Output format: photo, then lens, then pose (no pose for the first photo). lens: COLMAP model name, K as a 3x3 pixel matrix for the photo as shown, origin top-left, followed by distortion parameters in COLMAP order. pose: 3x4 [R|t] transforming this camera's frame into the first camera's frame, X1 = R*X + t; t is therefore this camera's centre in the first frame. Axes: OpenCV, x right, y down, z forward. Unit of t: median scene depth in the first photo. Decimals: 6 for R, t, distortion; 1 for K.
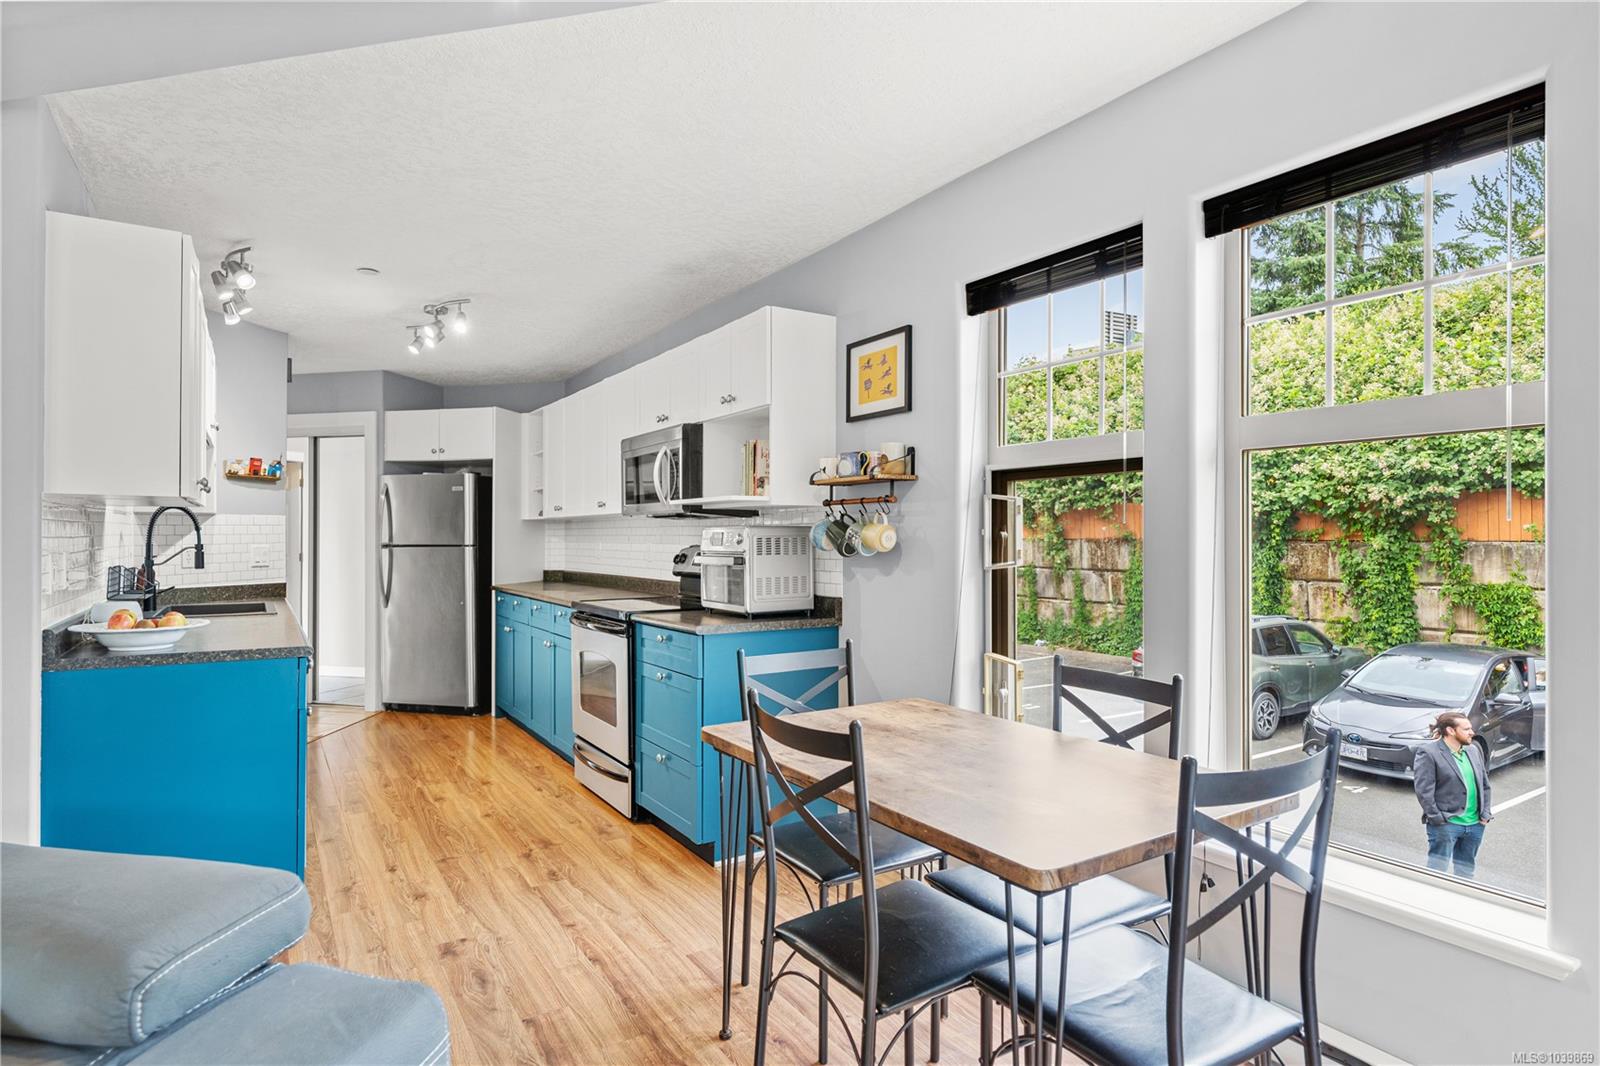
lens RADIAL K [[840.5, 0, 800.0], [0, 840.5, 533.0], [0, 0, 1]] dist [-0.002514, 0.000029]
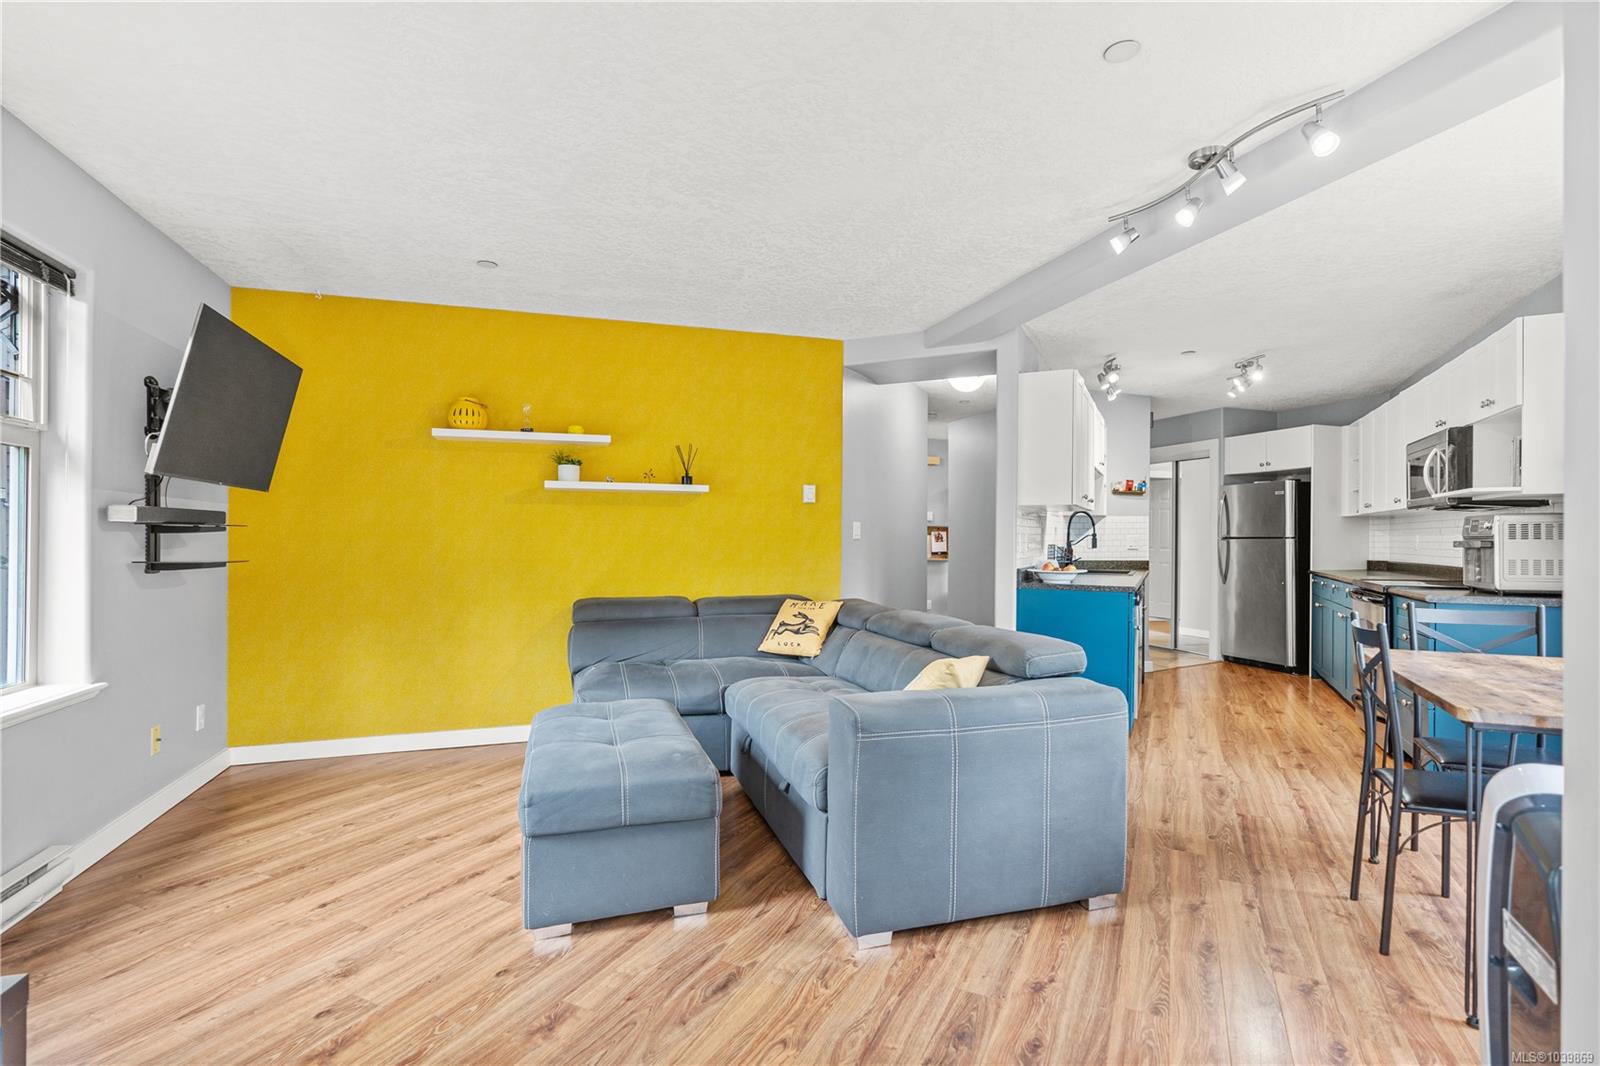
lens RADIAL K [[725.6, 0, 800.0], [0, 725.6, 533.0], [0, 0, 1]] dist [0.024995, 0.000275]
pose [[0.500743, 0.000142, -0.865596, 0.245231], [-0.004419, 0.999987, -0.002393, 0.017706], [0.865585, 0.005023, 0.500737, -0.236125]]
